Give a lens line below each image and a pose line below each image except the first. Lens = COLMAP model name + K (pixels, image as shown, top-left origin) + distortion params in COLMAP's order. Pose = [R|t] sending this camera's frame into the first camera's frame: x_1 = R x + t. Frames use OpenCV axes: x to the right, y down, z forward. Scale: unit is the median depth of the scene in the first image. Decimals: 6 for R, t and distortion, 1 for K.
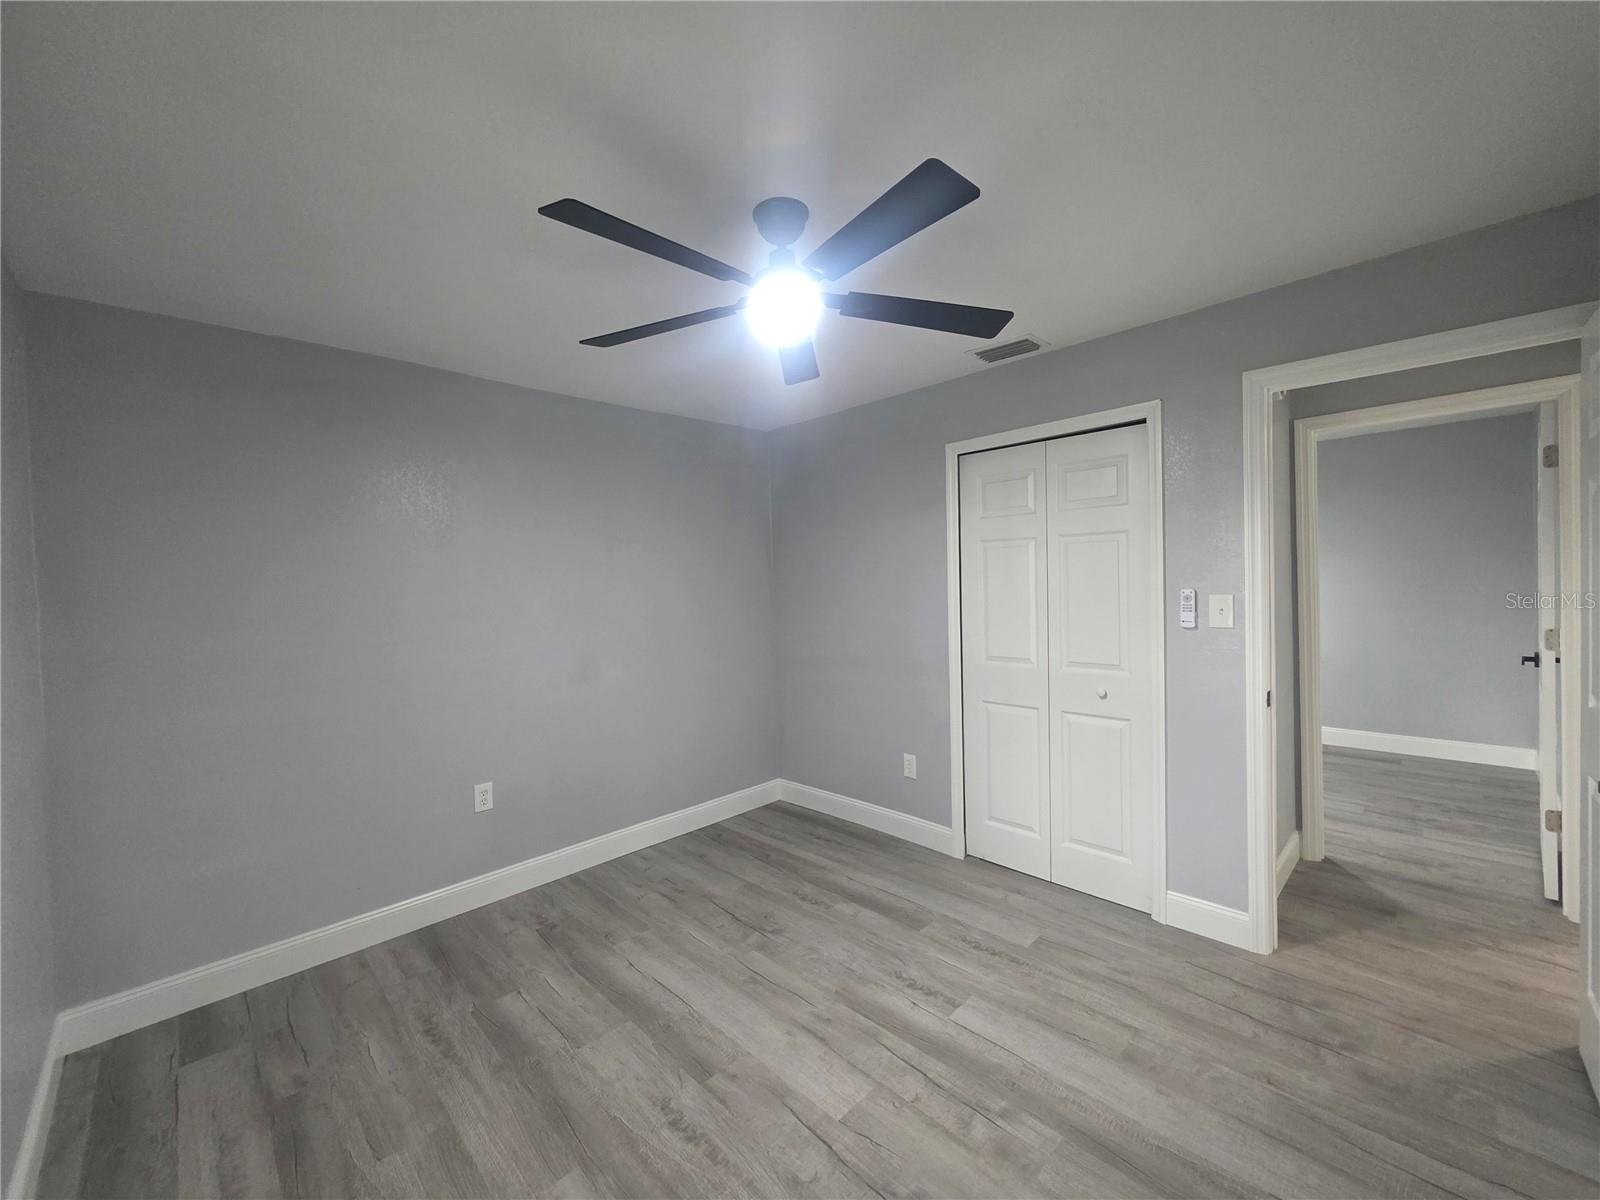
lens RADIAL K [[639.1, 0, 804.3], [0, 639.1, 593.5], [0, 0, 1]] dist [-0.001850, 0.000333]
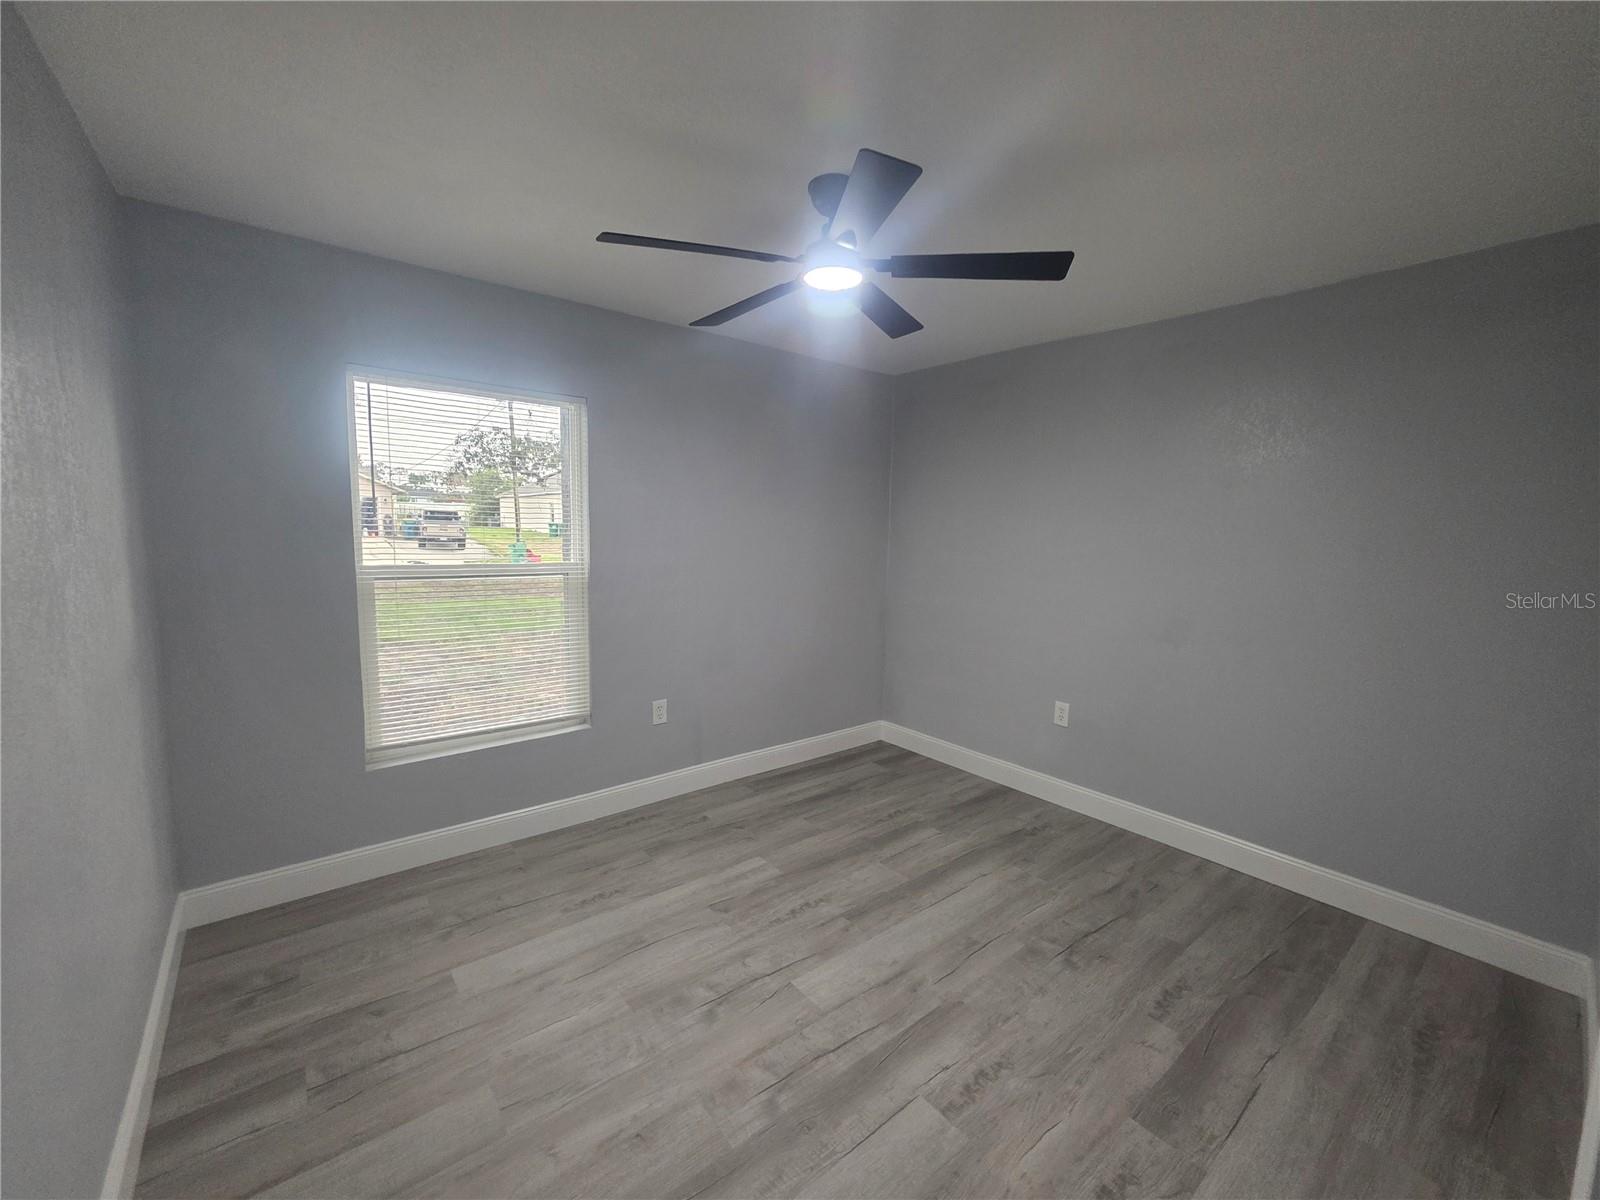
lens RADIAL K [[649.8, 0, 805.3], [0, 649.8, 599.7], [0, 0, 1]] dist [0.001337, 0.000240]
pose [[-0.093675, 0.144713, -0.985030, 0.901062], [-0.037936, 0.988143, 0.148778, -0.057012], [0.994880, 0.051305, -0.087075, 0.854079]]
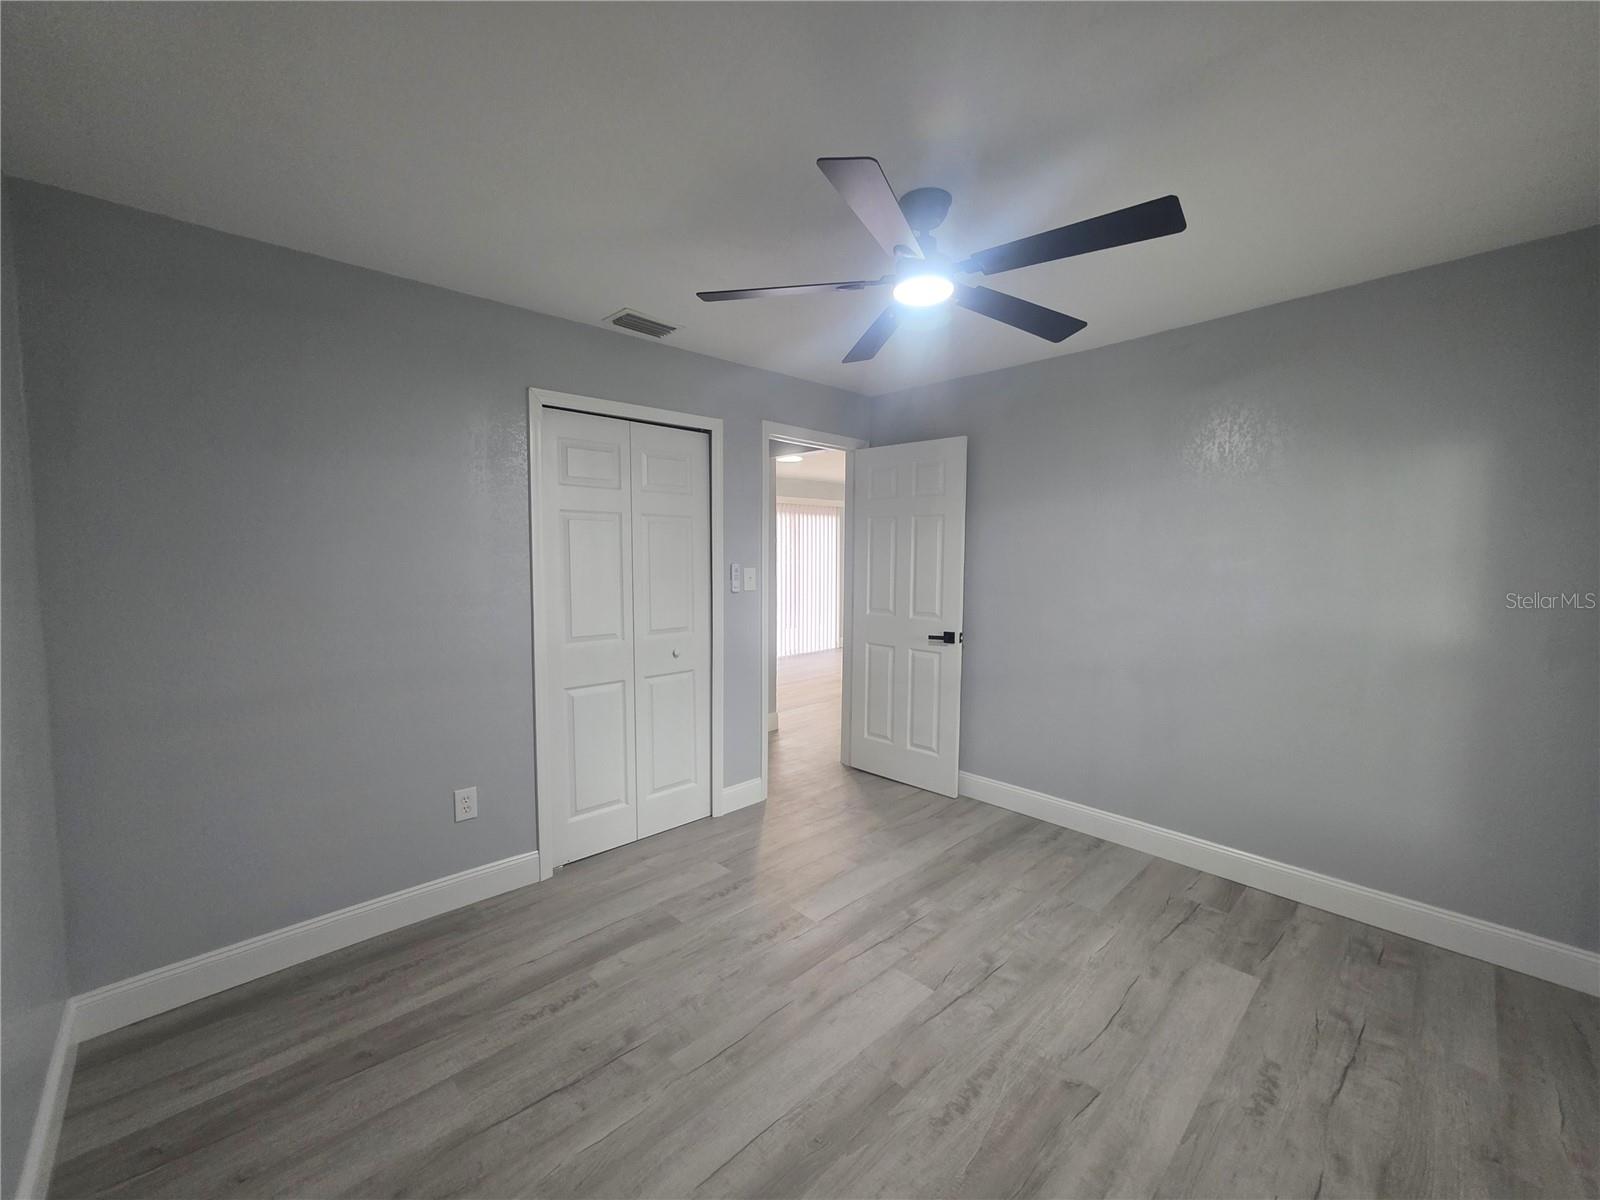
lens RADIAL K [[639.1, 0, 804.3], [0, 639.1, 593.5], [0, 0, 1]] dist [-0.001850, 0.000333]
pose [[0.014804, -0.033060, 0.999344, -0.893090], [0.019711, 0.999269, 0.032765, 0.016119], [-0.999696, 0.019213, 0.015445, 0.945864]]
